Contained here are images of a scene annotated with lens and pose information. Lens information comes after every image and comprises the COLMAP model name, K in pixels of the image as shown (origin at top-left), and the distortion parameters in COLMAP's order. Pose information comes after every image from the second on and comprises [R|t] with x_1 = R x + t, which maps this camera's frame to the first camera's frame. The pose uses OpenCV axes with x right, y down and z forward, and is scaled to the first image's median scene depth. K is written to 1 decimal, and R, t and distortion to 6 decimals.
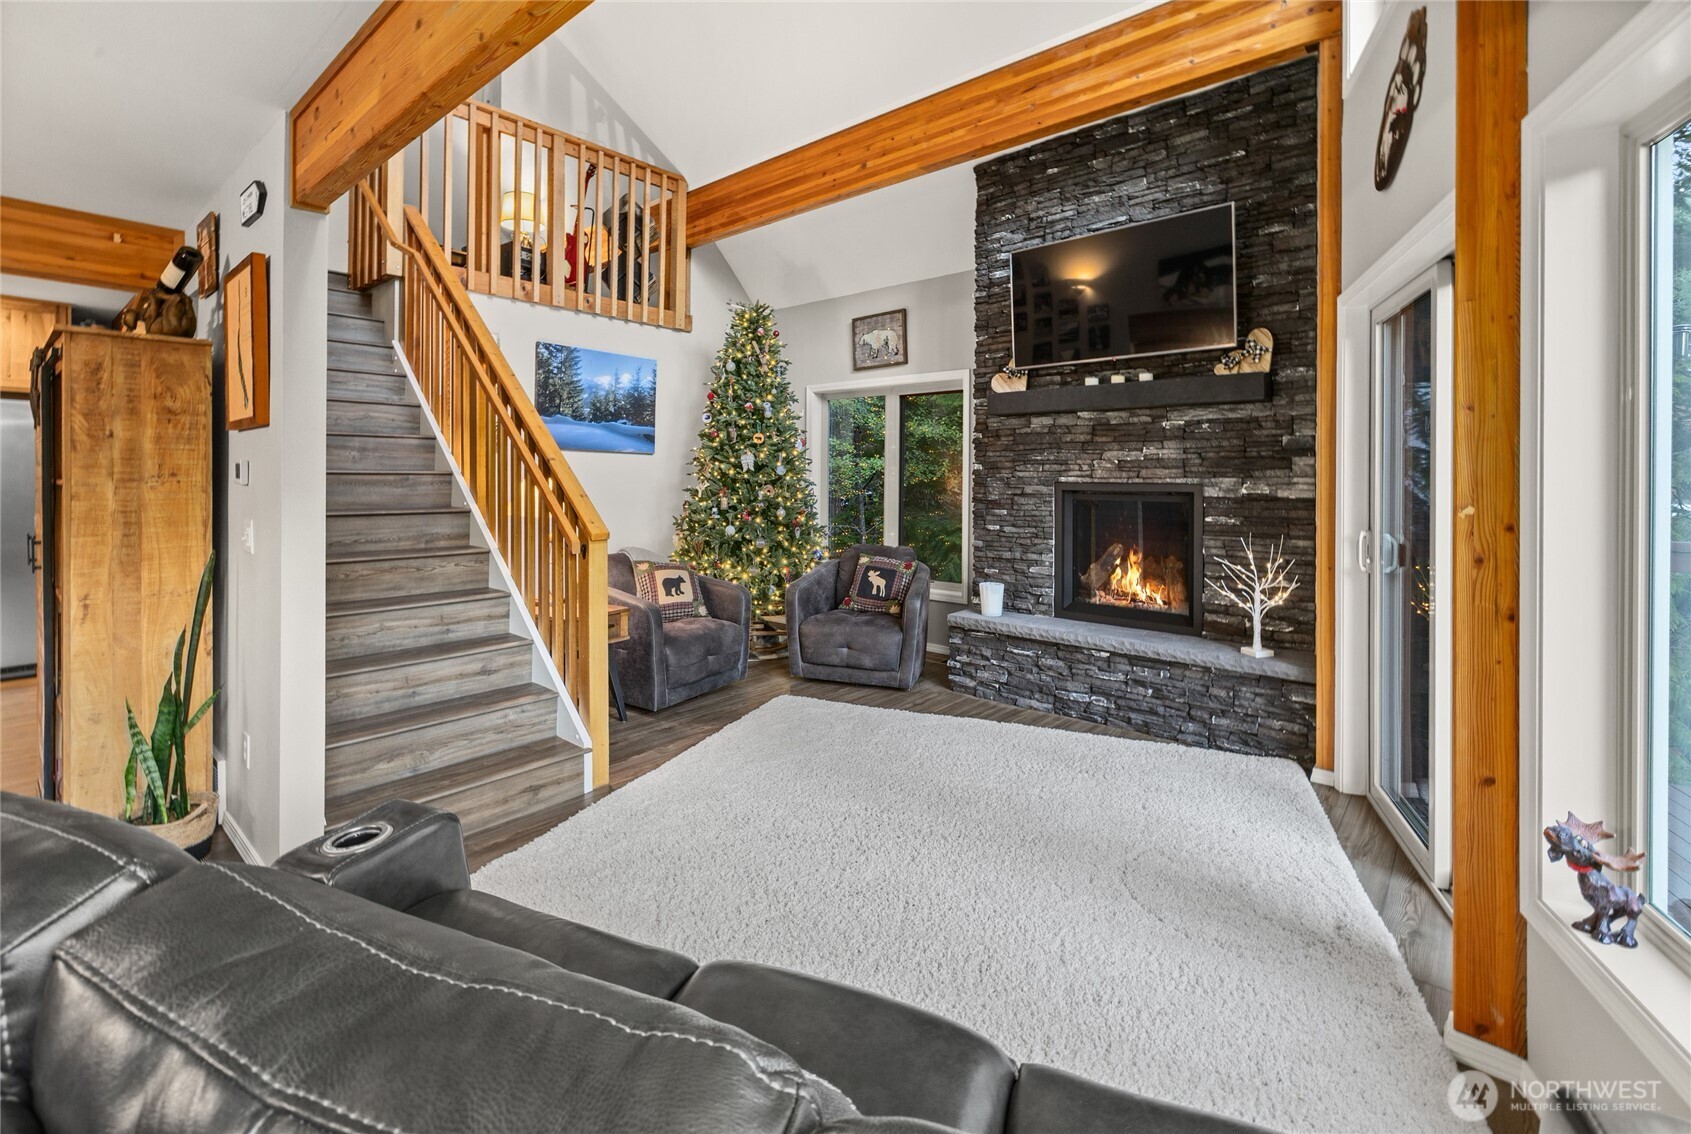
lens RADIAL K [[752.0, 0, 824.6], [0, 752.0, 475.2], [0, 0, 1]] dist [0.000467, 0.000069]
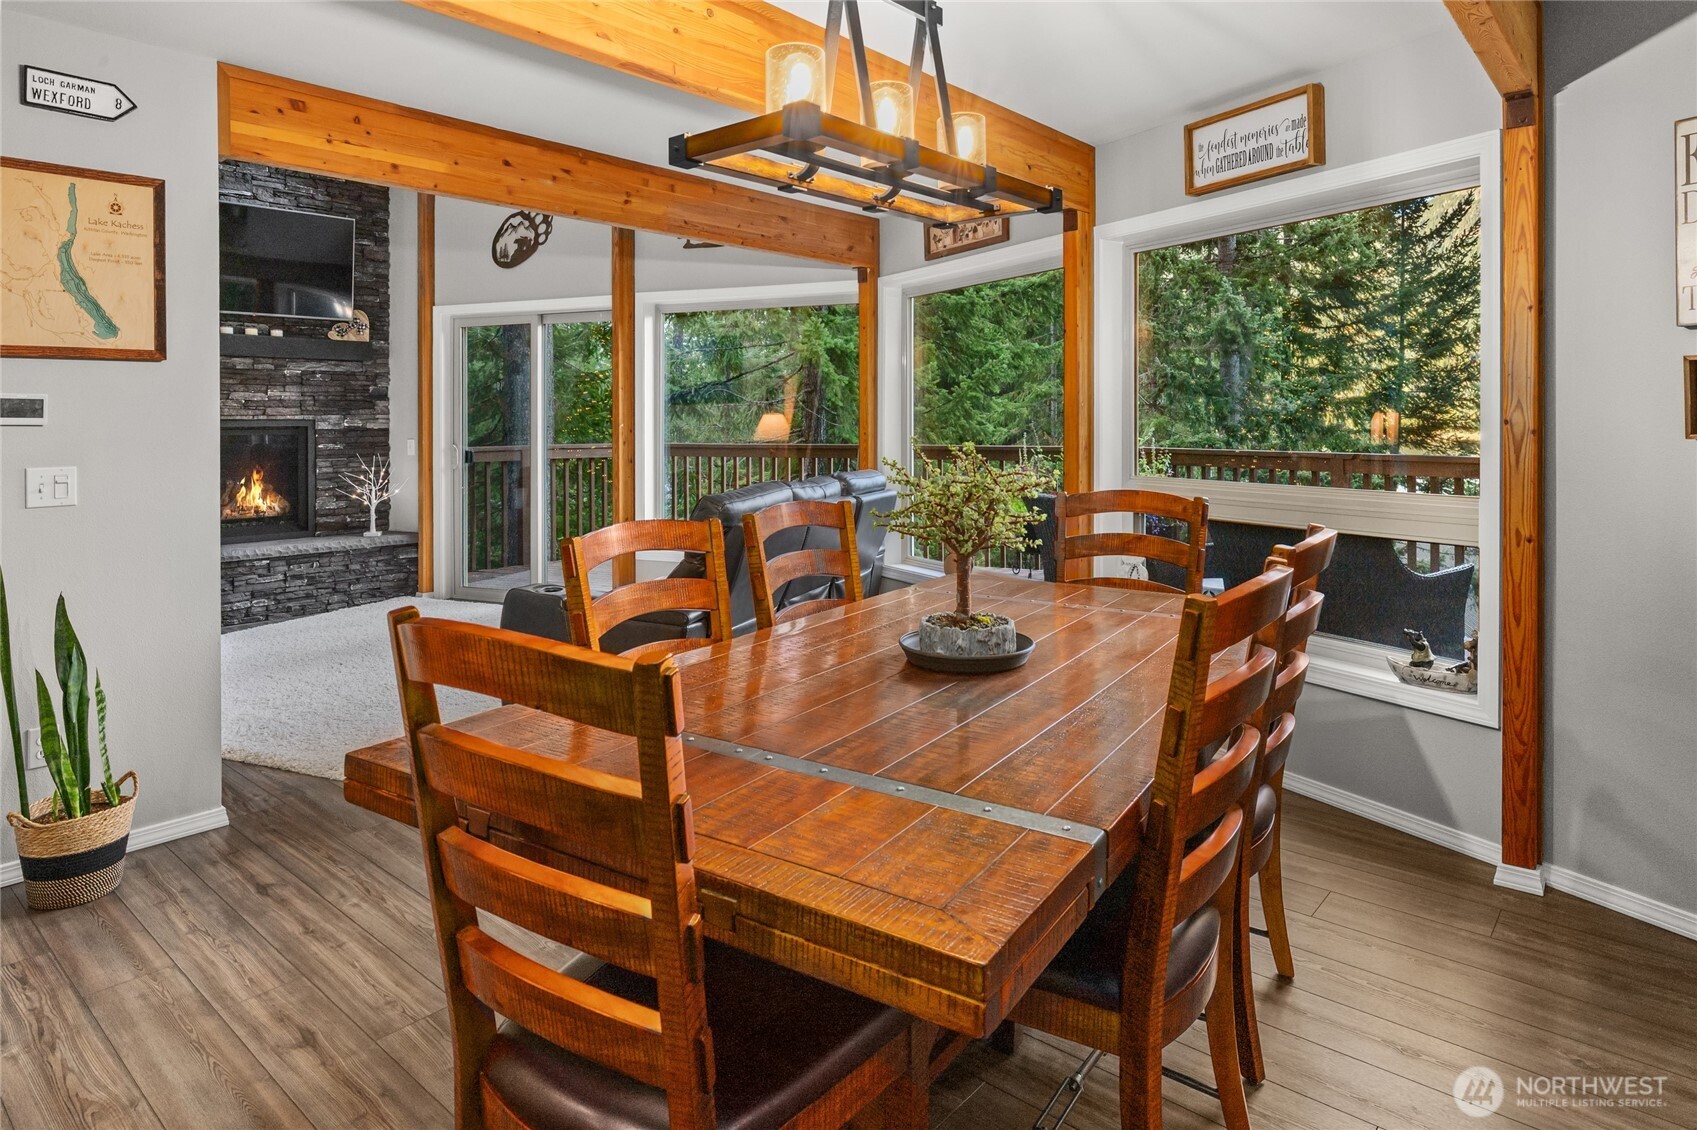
lens RADIAL K [[972.3, 0, 843.8], [0, 972.3, 420.7], [0, 0, 1]] dist [-0.001962, 0.001883]
pose [[-0.009180, -0.006721, 0.999935, -1.150480], [-0.001181, 0.999977, 0.006711, 0.000936], [-0.999957, -0.001120, -0.009188, 0.087989]]
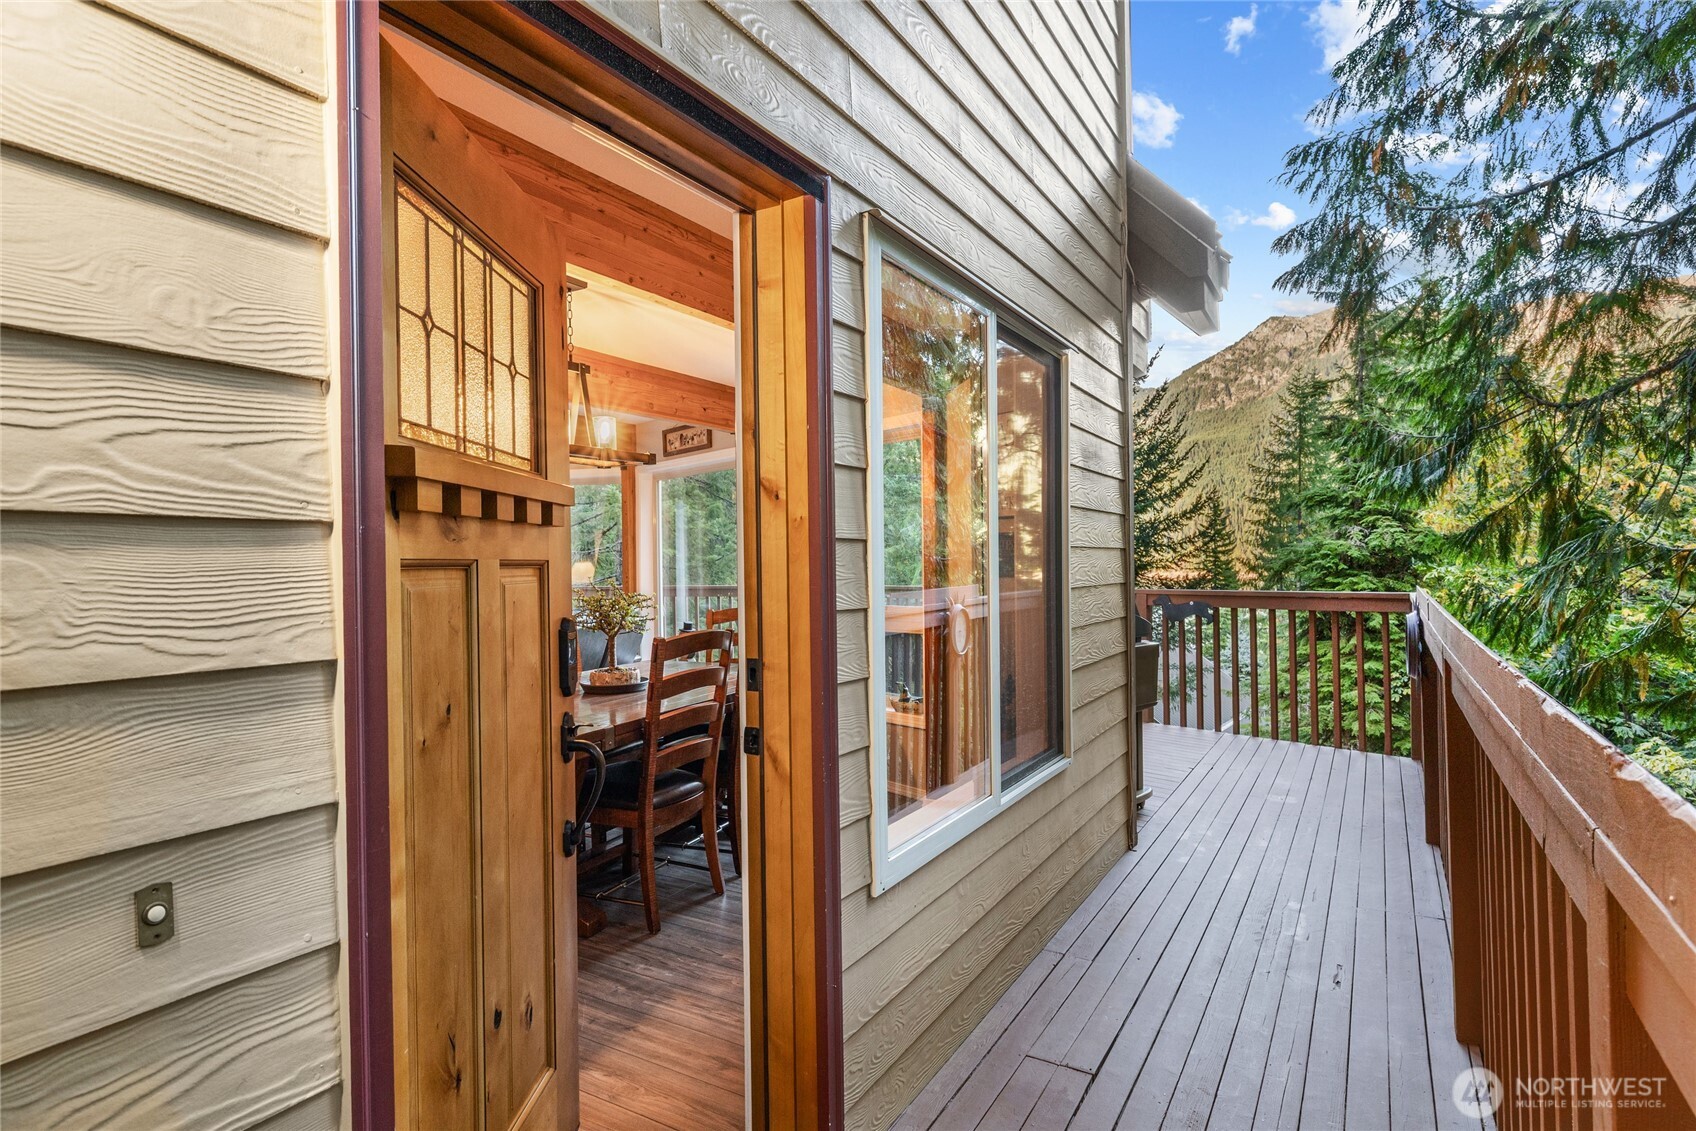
lens RADIAL K [[904.4, 0, 848.0], [0, 904.4, 565.5], [0, 0, 1]] dist [0.002221, 0.000409]
pose [[-0.185060, -0.005881, 0.982710, -1.621211], [0.008027, 0.999940, 0.007495, -0.003671], [-0.982695, 0.009276, -0.185001, -0.051086]]
